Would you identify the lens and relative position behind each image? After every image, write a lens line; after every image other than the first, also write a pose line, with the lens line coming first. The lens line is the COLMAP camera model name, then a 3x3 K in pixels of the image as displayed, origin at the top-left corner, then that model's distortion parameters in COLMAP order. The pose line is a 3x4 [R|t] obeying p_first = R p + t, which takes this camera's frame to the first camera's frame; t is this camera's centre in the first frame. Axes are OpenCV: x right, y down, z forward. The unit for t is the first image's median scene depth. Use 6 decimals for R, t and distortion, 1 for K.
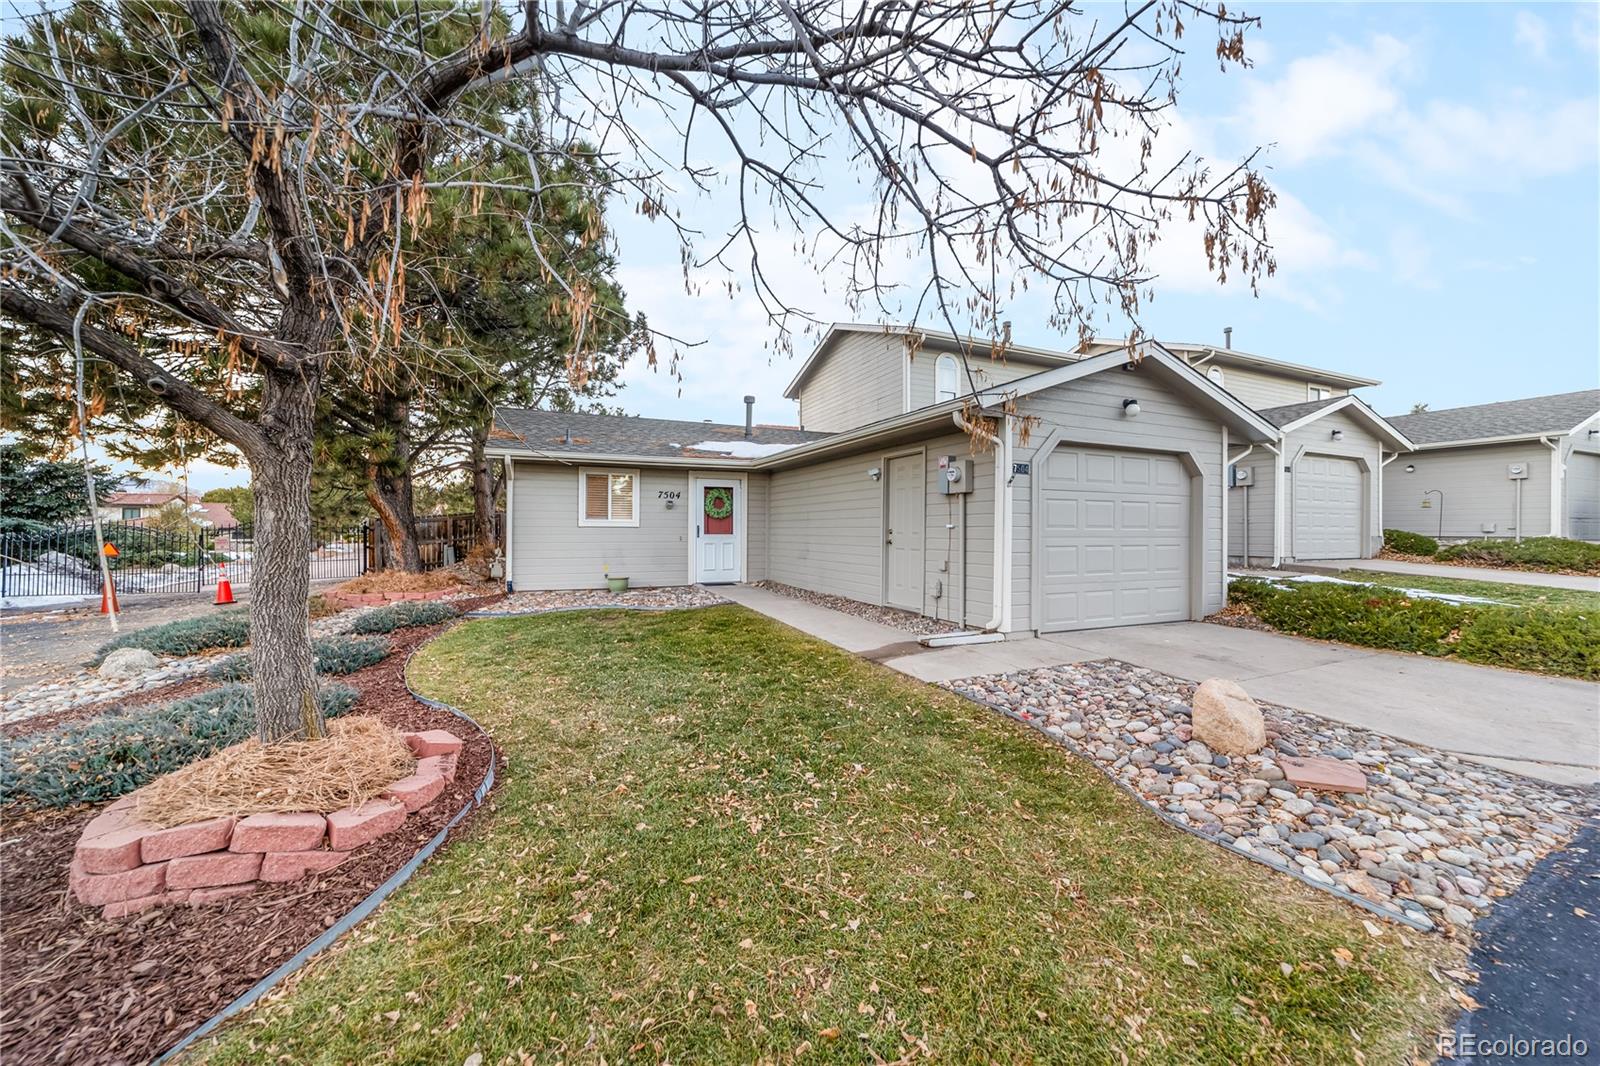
lens RADIAL K [[611.7, 0, 802.0], [0, 611.7, 528.7], [0, 0, 1]] dist [-0.020357, 0.008719]
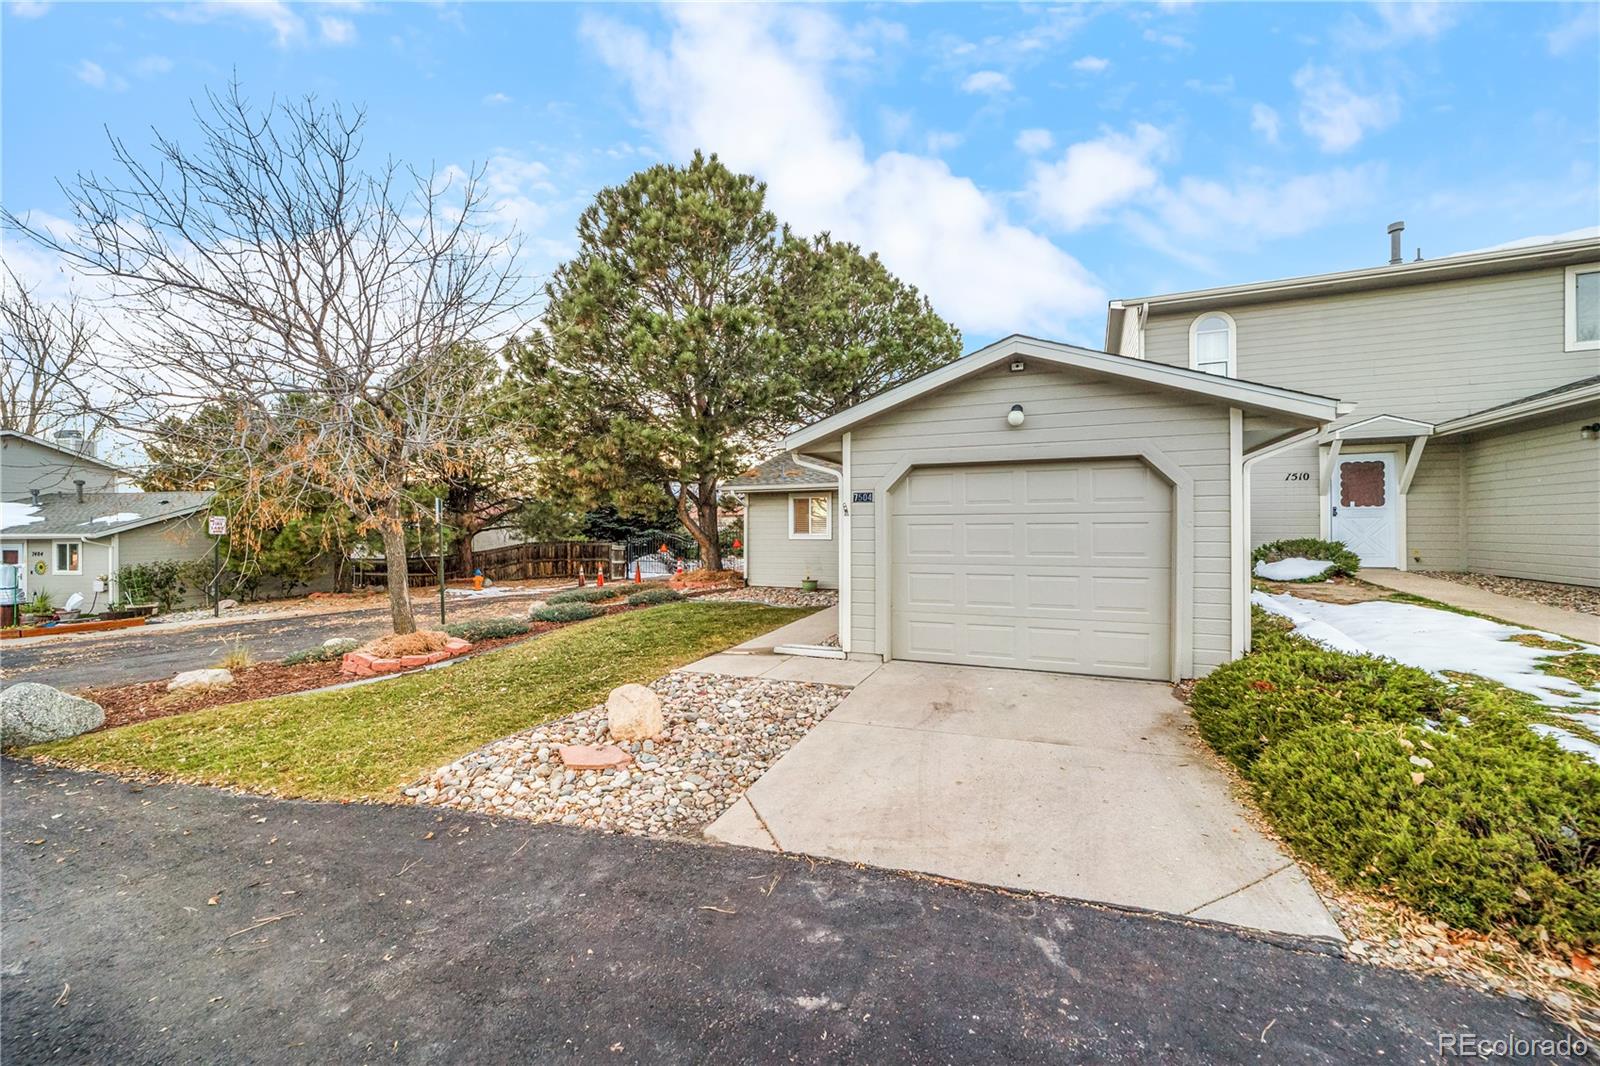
lens RADIAL K [[611.7, 0, 802.0], [0, 611.7, 528.7], [0, 0, 1]] dist [-0.020357, 0.008719]
pose [[0.672742, -0.005309, -0.739858, 0.896671], [0.007429, 0.999972, -0.000420, -0.037746], [0.739840, -0.005214, 0.672763, 0.184681]]
